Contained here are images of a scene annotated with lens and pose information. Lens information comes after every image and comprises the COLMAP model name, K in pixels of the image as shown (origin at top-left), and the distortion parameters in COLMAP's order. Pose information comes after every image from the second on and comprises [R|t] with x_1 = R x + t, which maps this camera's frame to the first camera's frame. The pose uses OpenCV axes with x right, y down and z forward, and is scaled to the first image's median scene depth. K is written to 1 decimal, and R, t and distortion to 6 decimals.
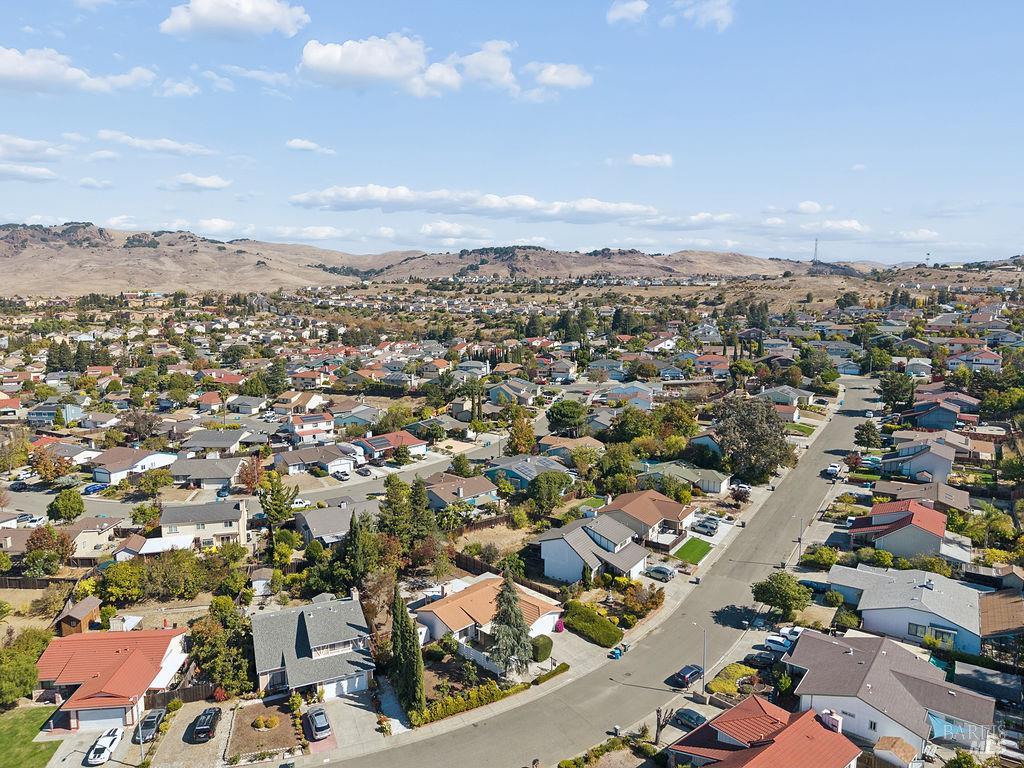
lens RADIAL K [[679.9, 0, 508.4], [0, 679.9, 381.3], [0, 0, 1]] dist [0.000957, -0.000028]
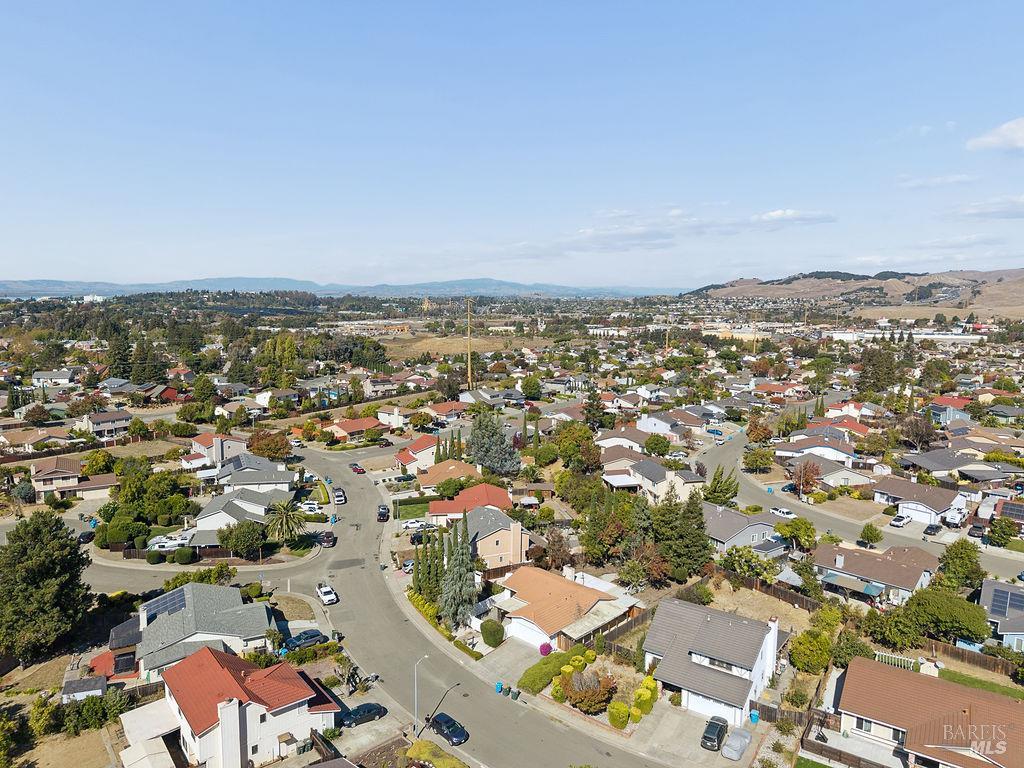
lens RADIAL K [[679.9, 0, 508.4], [0, 679.9, 381.3], [0, 0, 1]] dist [0.000957, -0.000028]
pose [[-0.001423, 0.124951, -0.992162, 0.100321], [-0.144262, 0.981759, 0.123847, -0.010504], [0.989539, 0.143307, 0.016628, 0.094587]]
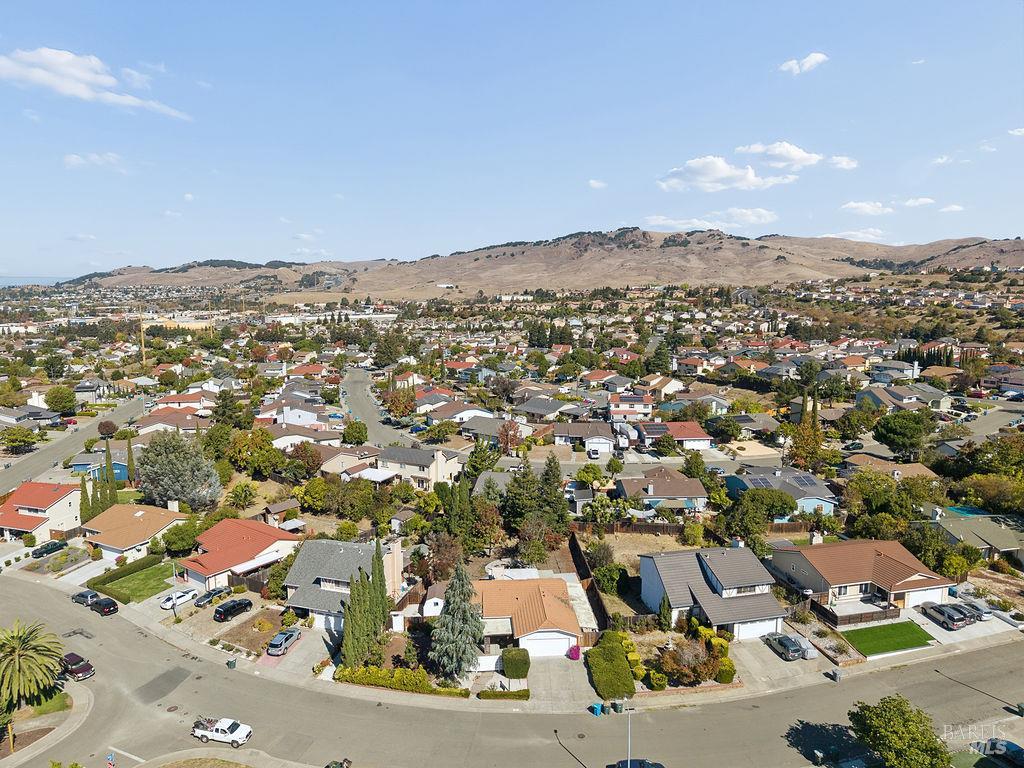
lens RADIAL K [[679.9, 0, 508.4], [0, 679.9, 381.3], [0, 0, 1]] dist [0.000957, -0.000028]
pose [[0.738002, 0.091520, -0.668564, 0.056980], [-0.088270, 0.995340, 0.038814, 0.001468], [0.669001, 0.030369, 0.742641, 0.036104]]
